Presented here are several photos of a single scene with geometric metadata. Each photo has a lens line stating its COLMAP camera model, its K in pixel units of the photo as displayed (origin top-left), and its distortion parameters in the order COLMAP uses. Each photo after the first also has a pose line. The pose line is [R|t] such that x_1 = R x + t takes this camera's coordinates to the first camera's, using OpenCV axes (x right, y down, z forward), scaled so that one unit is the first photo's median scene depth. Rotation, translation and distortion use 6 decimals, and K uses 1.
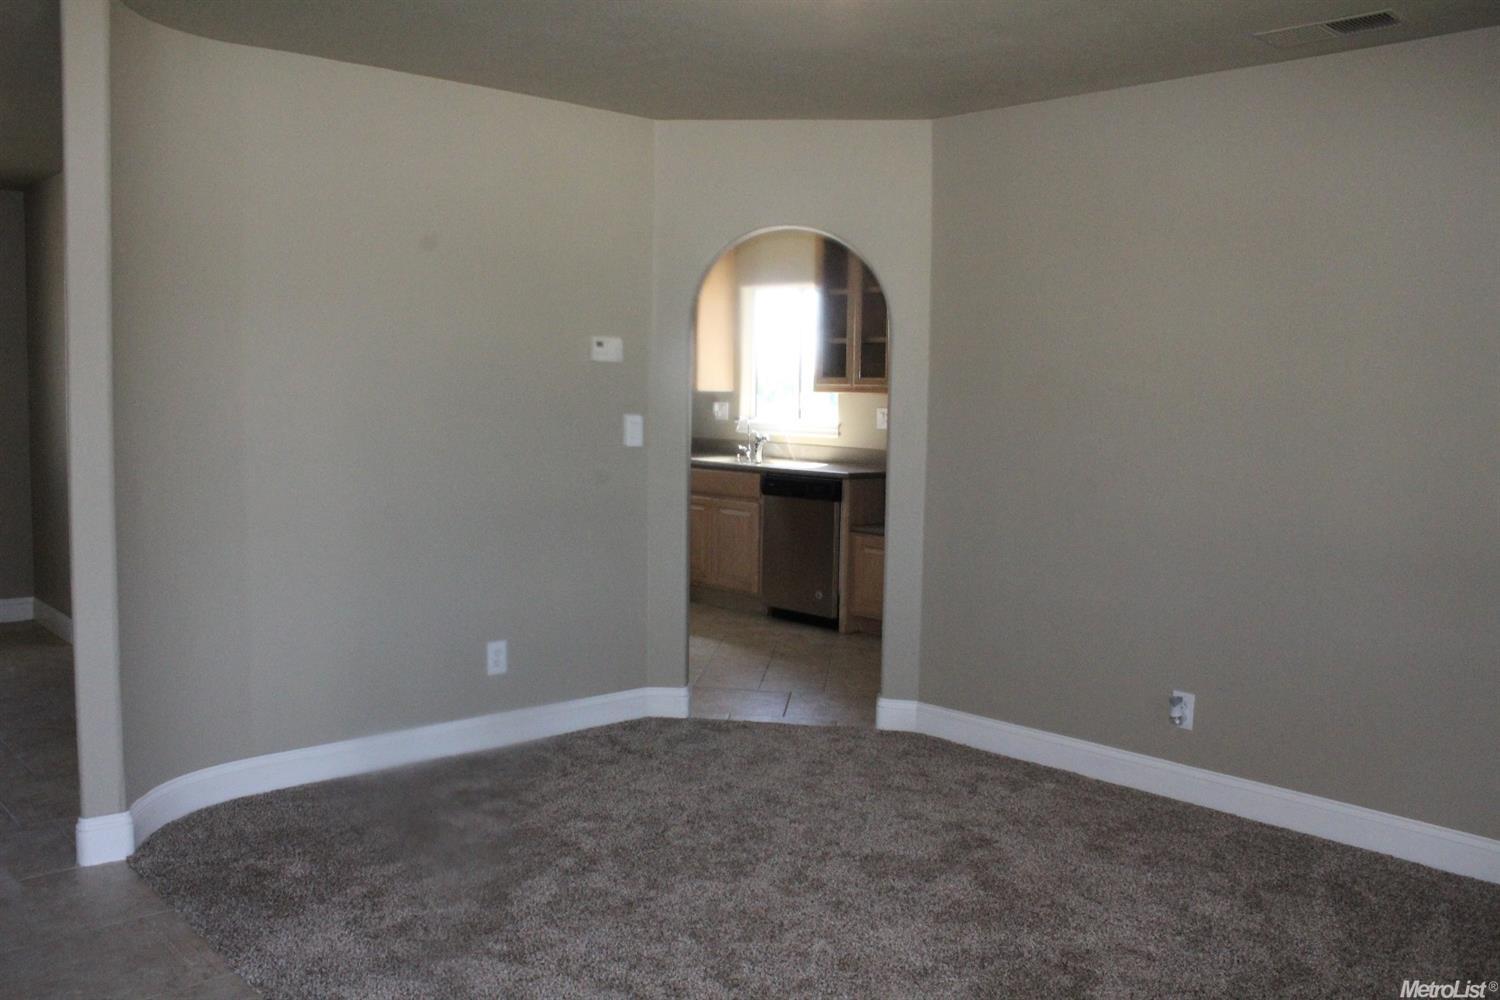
lens RADIAL K [[1290.6, 0, 750.0], [0, 1290.6, 500.0], [0, 0, 1]] dist [-0.154650, 0.154852]
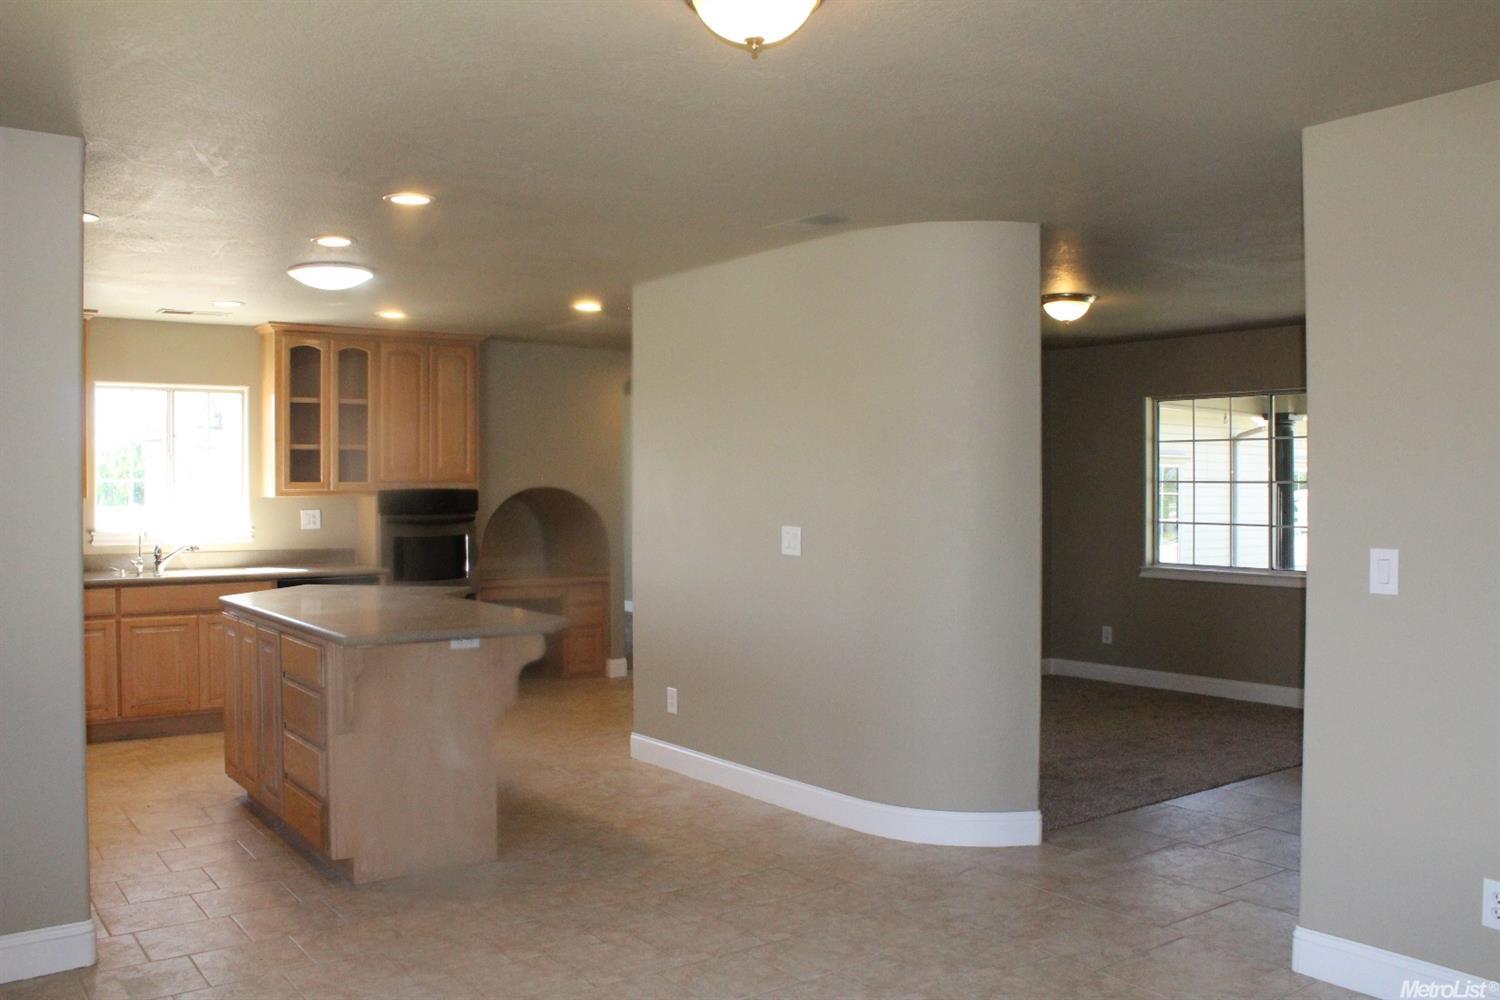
lens RADIAL K [[1290.6, 0, 750.0], [0, 1290.6, 500.0], [0, 0, 1]] dist [-0.154650, 0.154852]
pose [[0.113176, -0.025818, 0.993240, -0.896106], [0.097361, 0.995140, 0.014773, -0.059289], [-0.988793, 0.095031, 0.115139, 0.517384]]
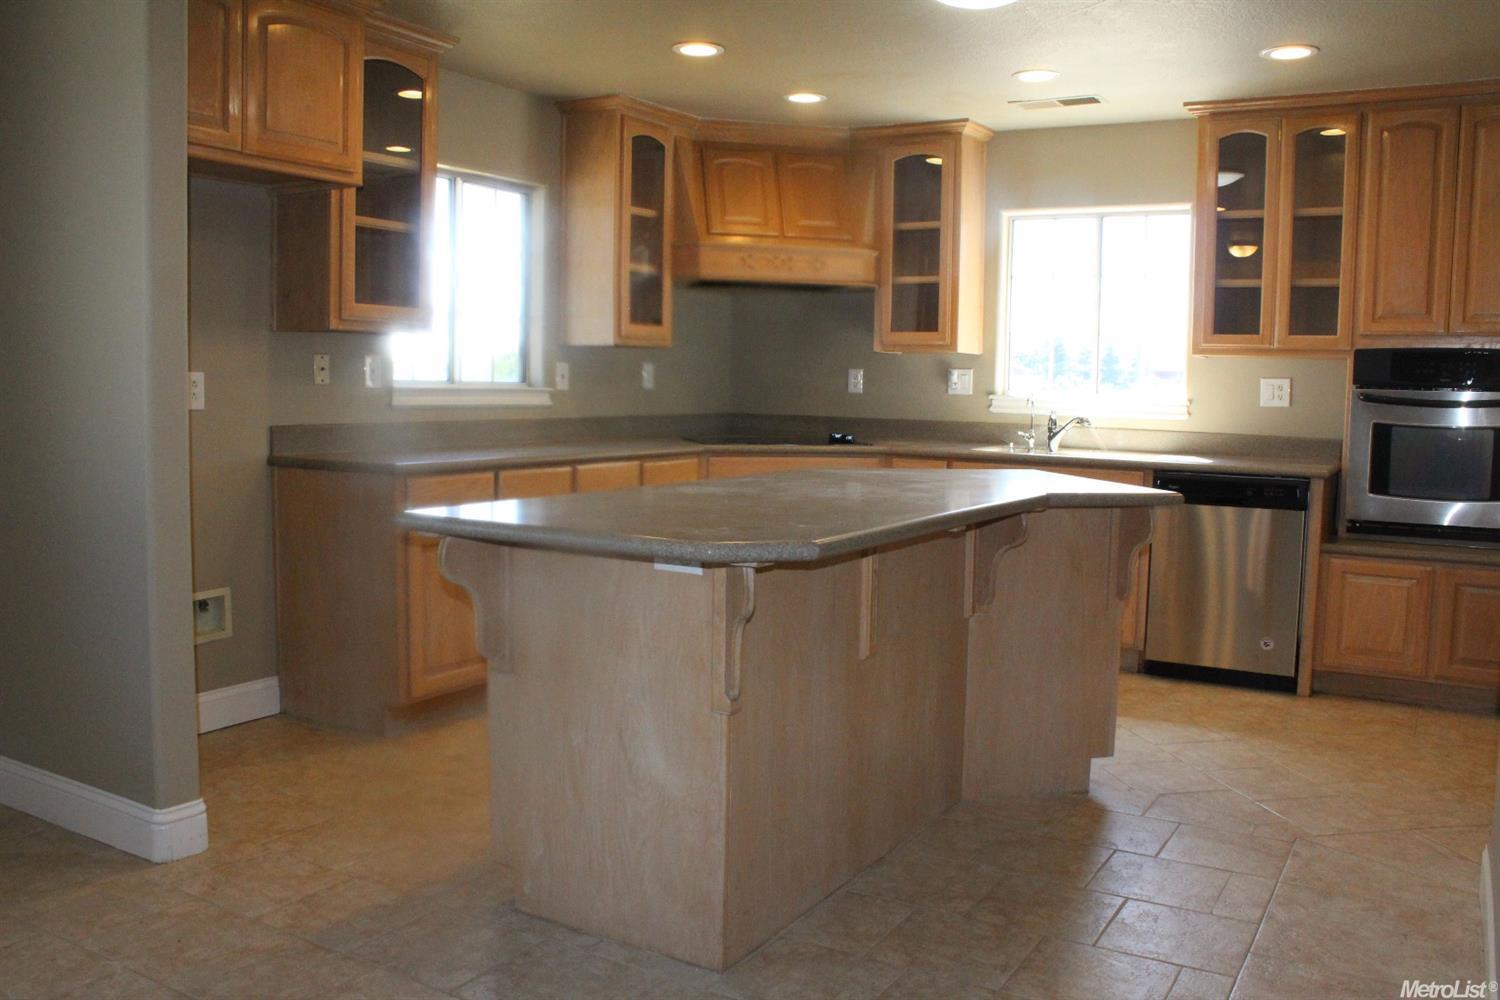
lens RADIAL K [[1290.6, 0, 750.0], [0, 1290.6, 500.0], [0, 0, 1]] dist [-0.154650, 0.154852]
pose [[0.958956, -0.023375, 0.282589, -0.383295], [0.020217, 0.999696, 0.014086, -0.018420], [-0.282833, -0.007794, 0.959138, 0.398175]]
